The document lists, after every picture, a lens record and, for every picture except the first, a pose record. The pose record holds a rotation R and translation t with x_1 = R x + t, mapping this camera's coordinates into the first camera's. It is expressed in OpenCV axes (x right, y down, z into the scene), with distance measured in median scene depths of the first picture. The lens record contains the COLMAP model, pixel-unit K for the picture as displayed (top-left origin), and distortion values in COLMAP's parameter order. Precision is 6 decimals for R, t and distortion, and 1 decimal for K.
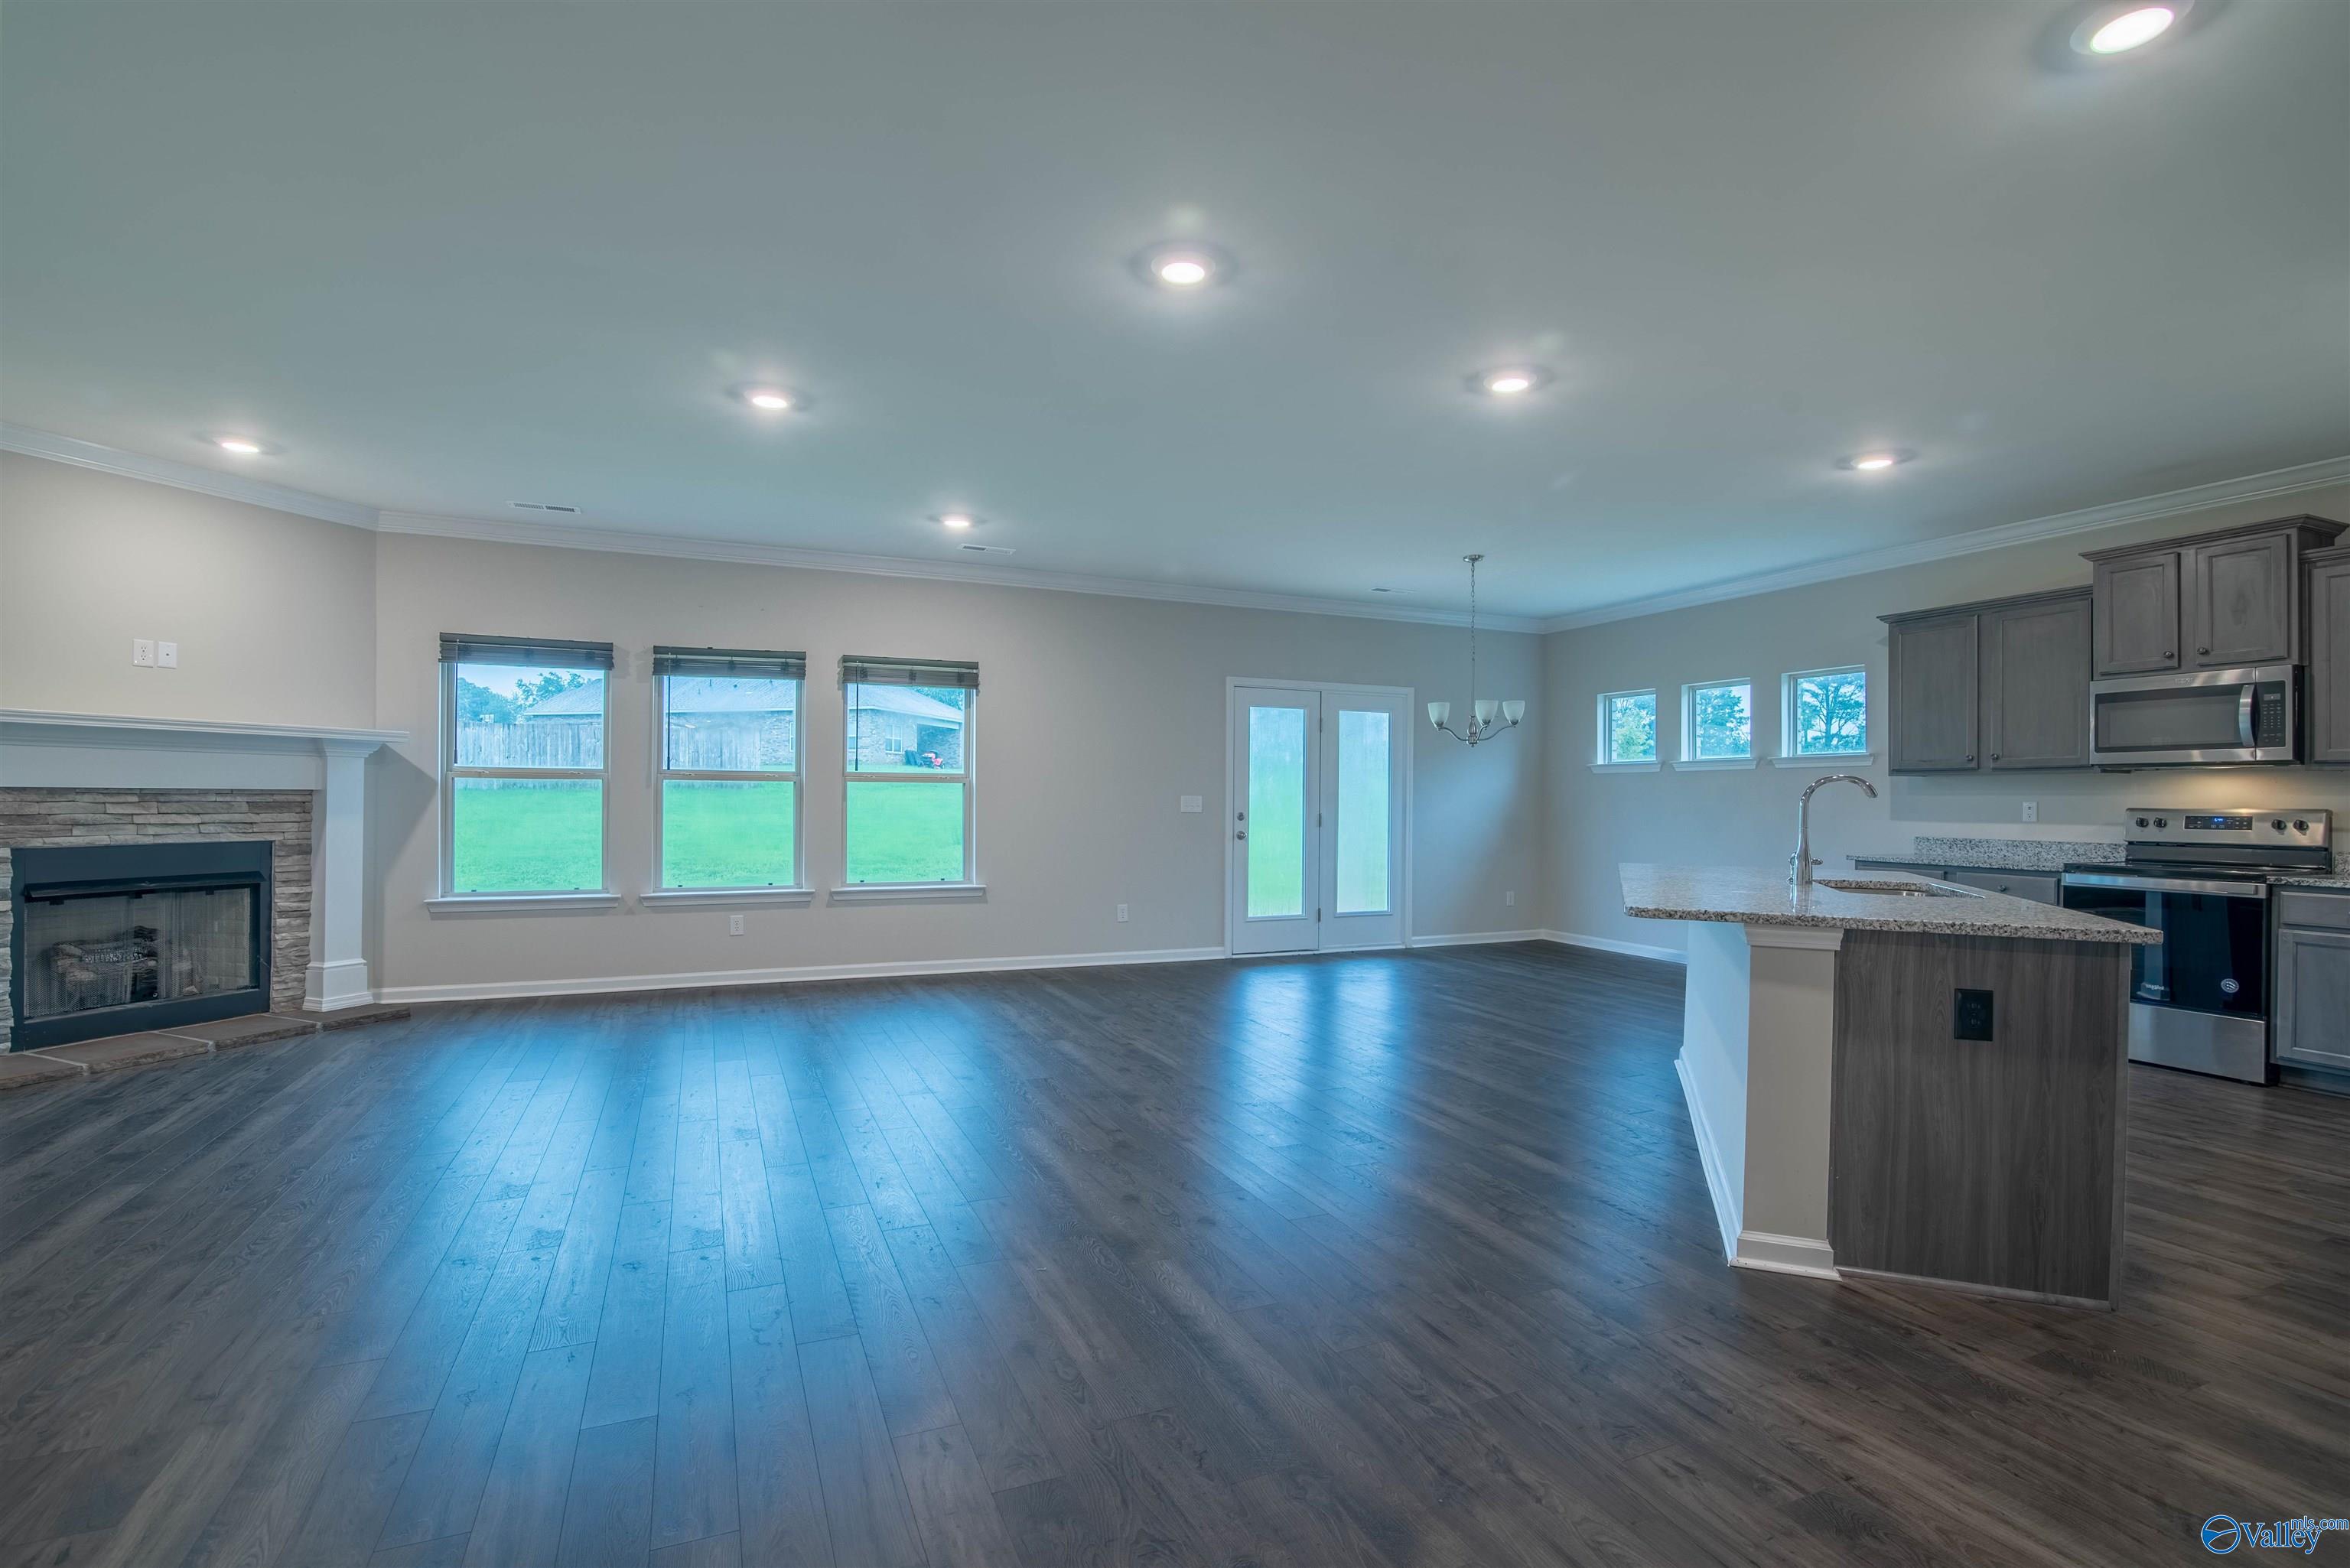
lens RADIAL K [[1089.5, 0, 1175.7], [0, 1089.5, 790.4], [0, 0, 1]] dist [-0.020093, 0.001395]
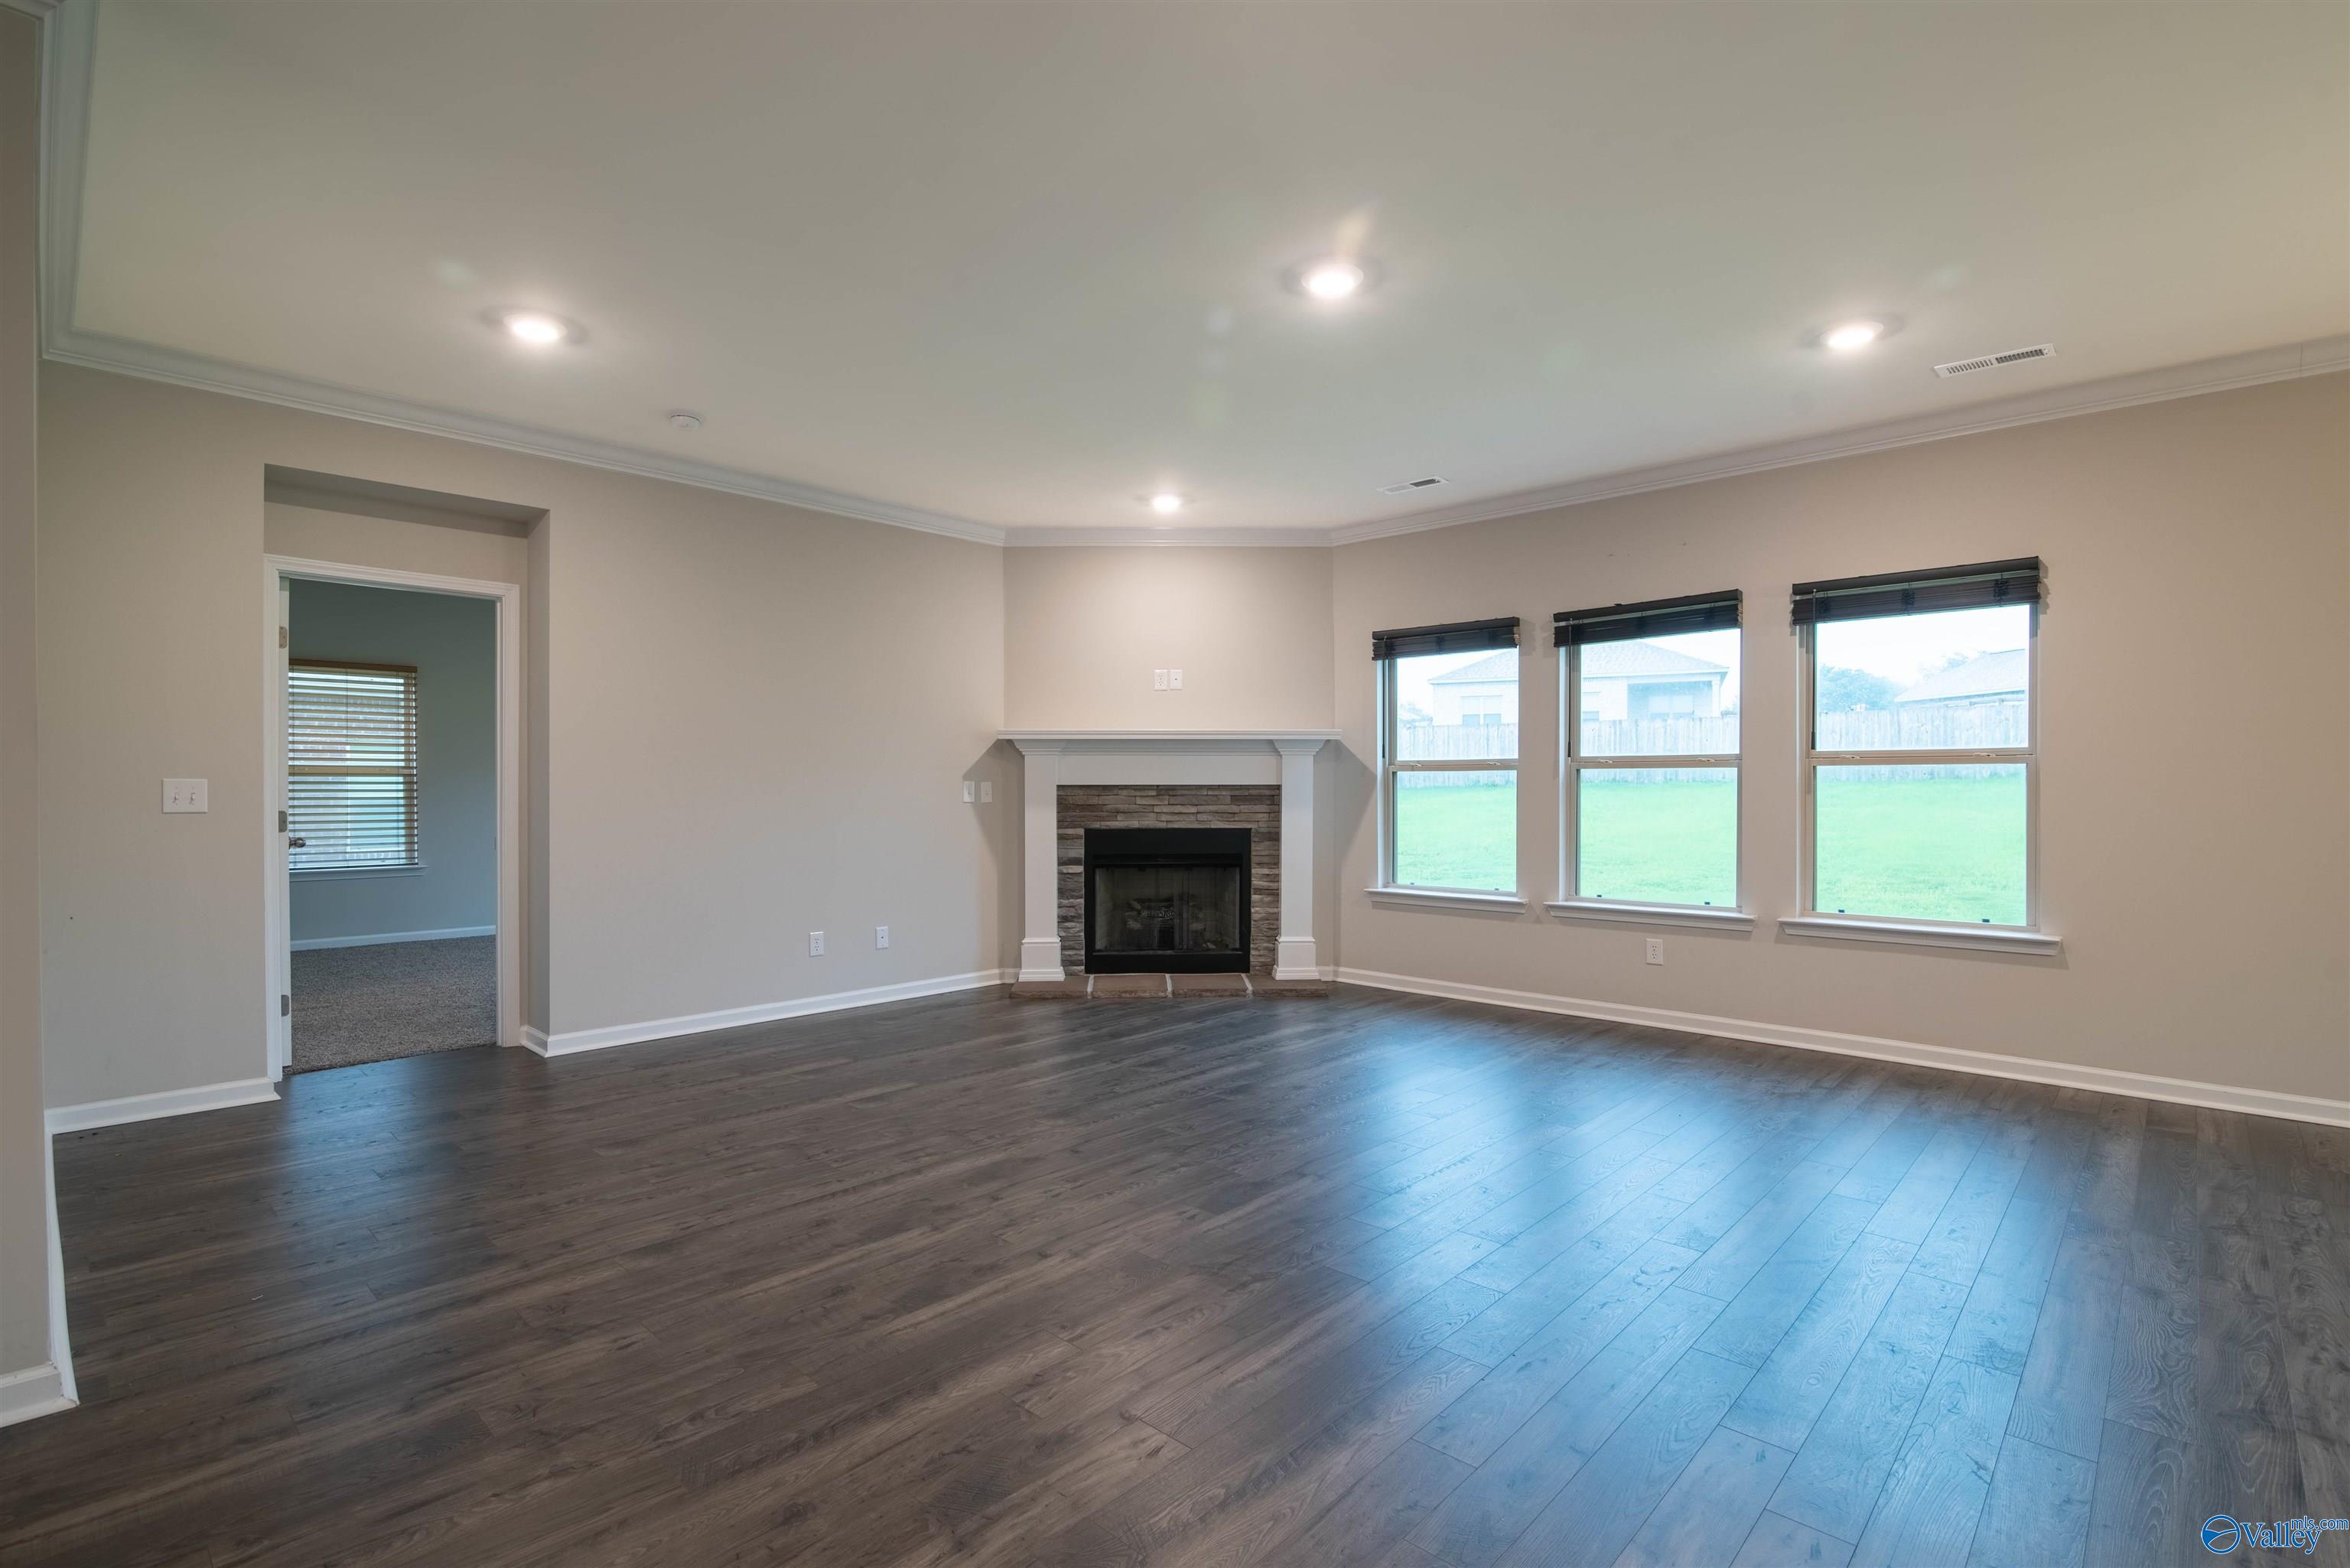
lens RADIAL K [[1089.5, 0, 1161.8], [0, 1089.5, 800.5], [0, 0, 1]] dist [-0.020093, 0.001395]
pose [[0.382210, 0.003017, -0.924071, 0.237395], [0.010135, 0.999921, 0.007457, 0.006428], [0.924020, -0.012216, 0.382149, 0.463246]]
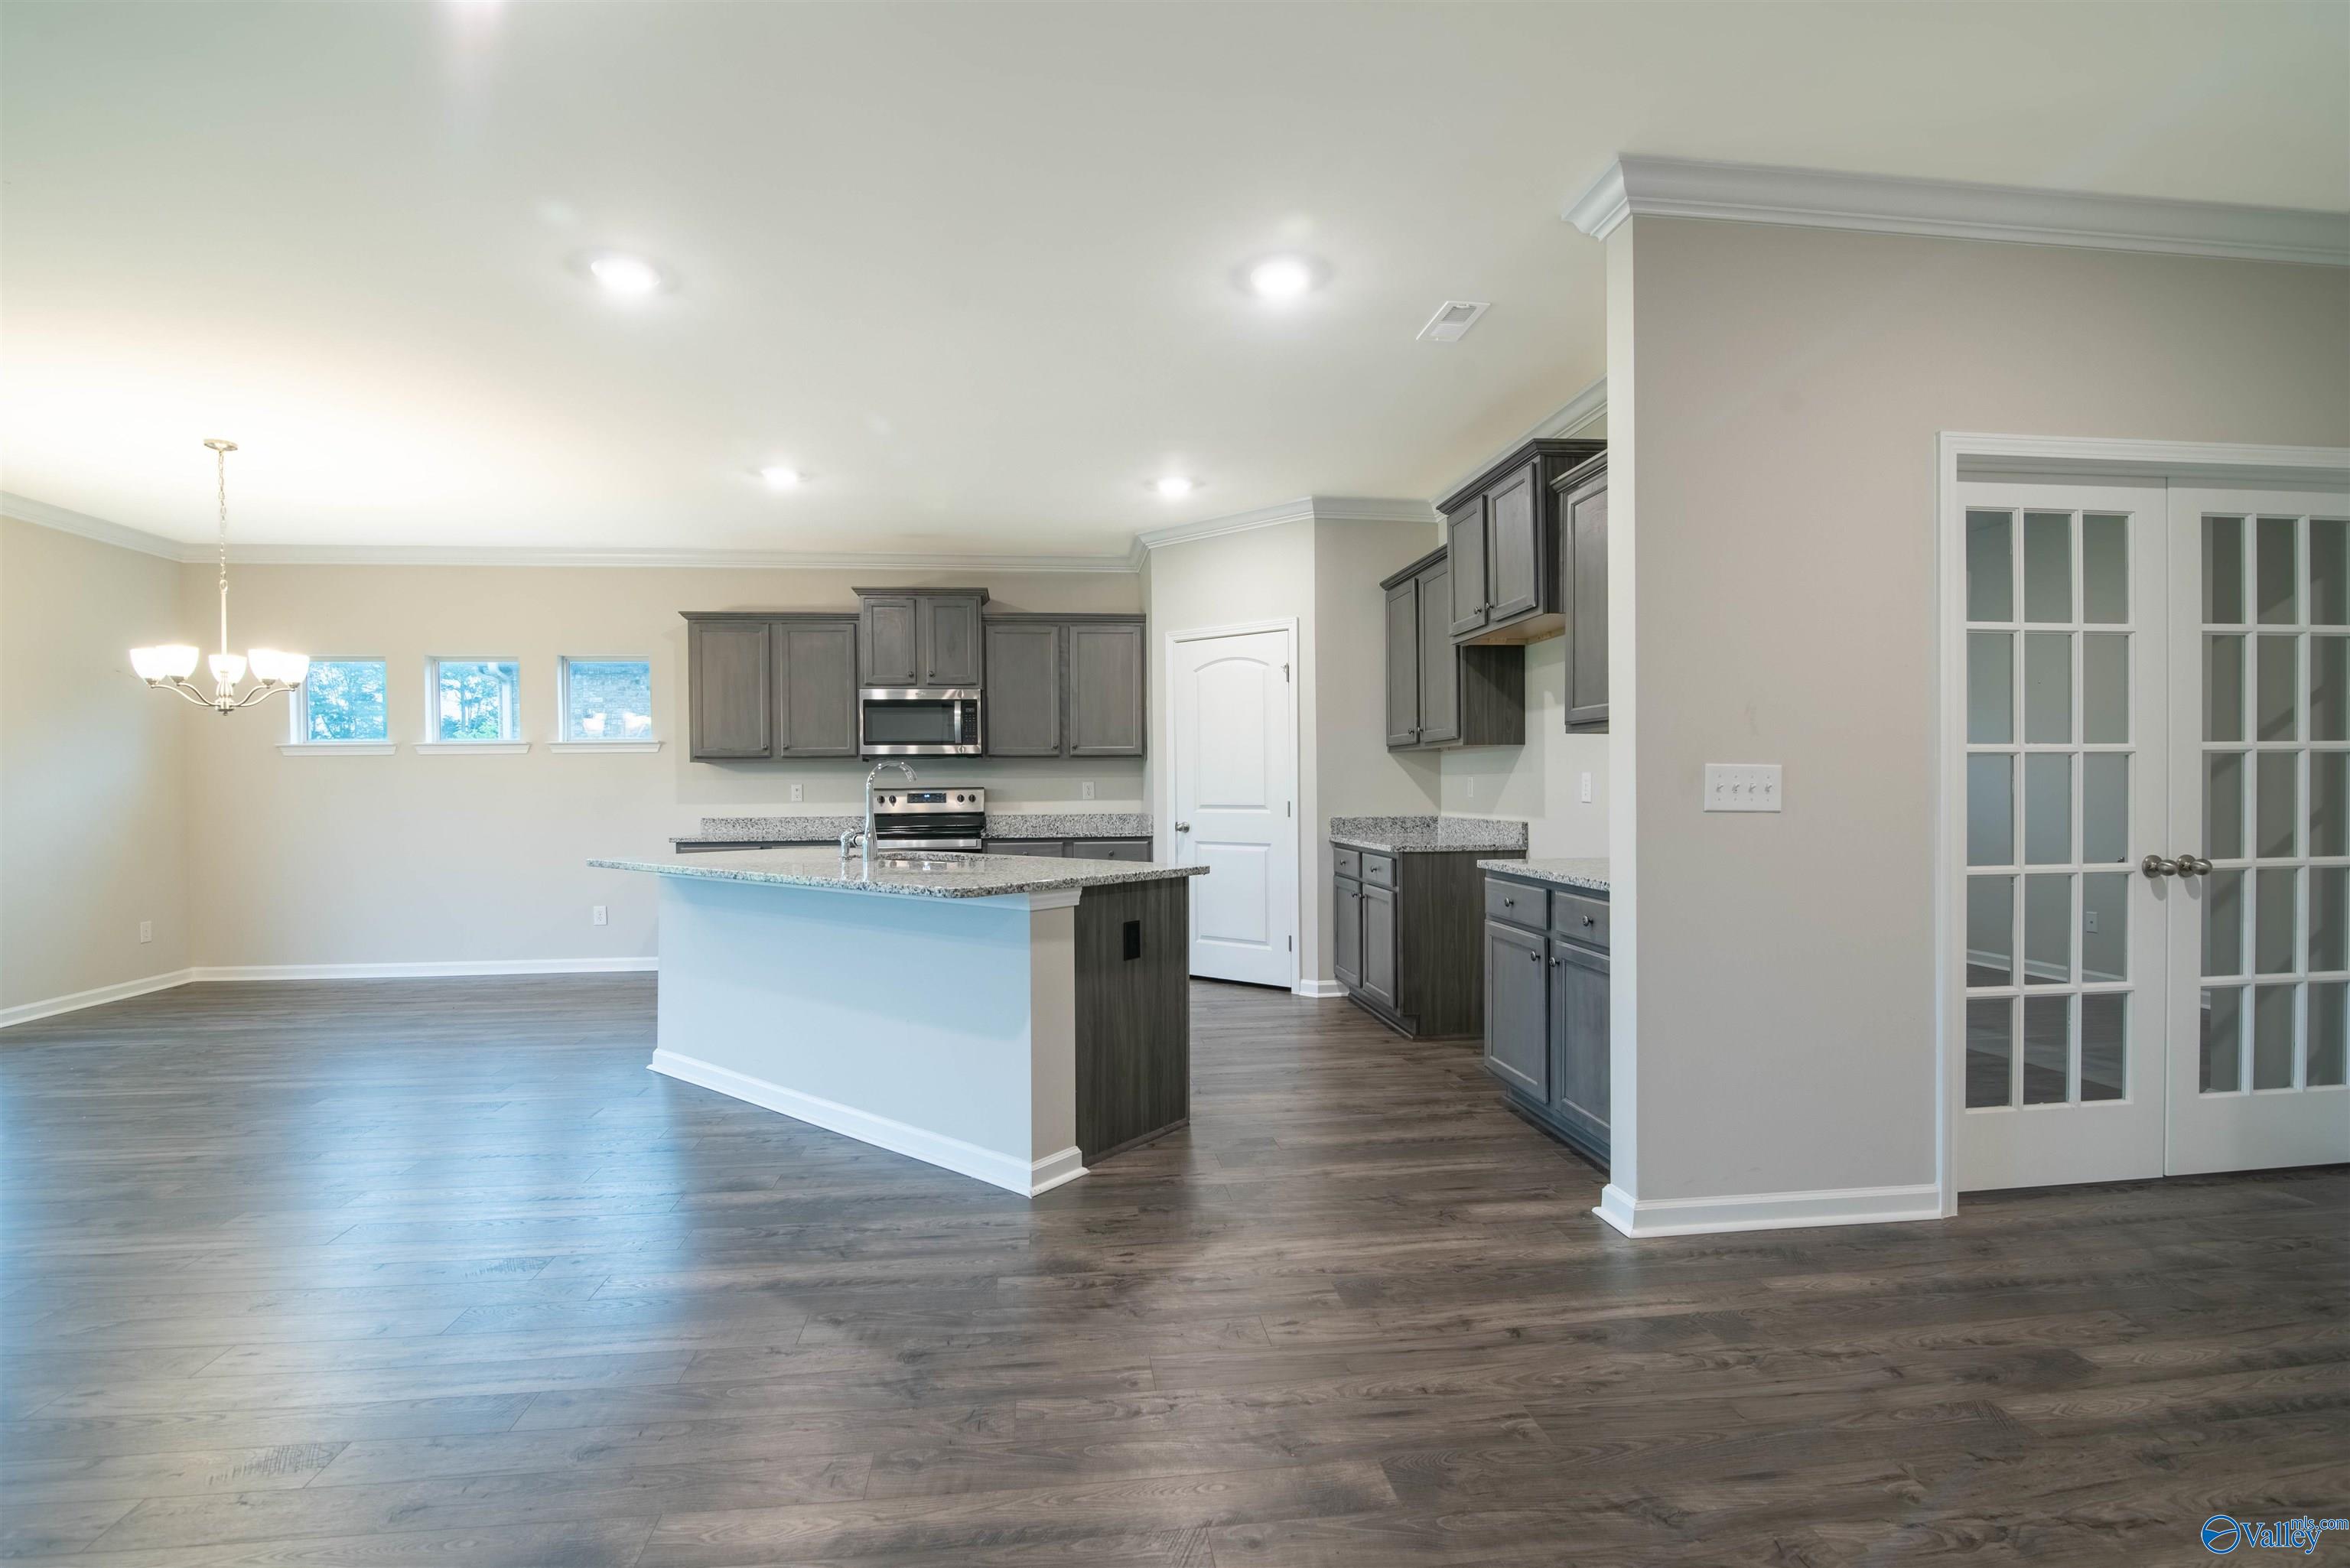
lens RADIAL K [[1089.5, 0, 1168.0], [0, 1089.5, 770.3], [0, 0, 1]] dist [-0.020093, 0.001395]
pose [[0.289095, 0.001608, 0.957299, -0.276277], [0.004279, 0.999986, -0.002972, -0.000224], [-0.957291, 0.004955, 0.289084, 0.281156]]
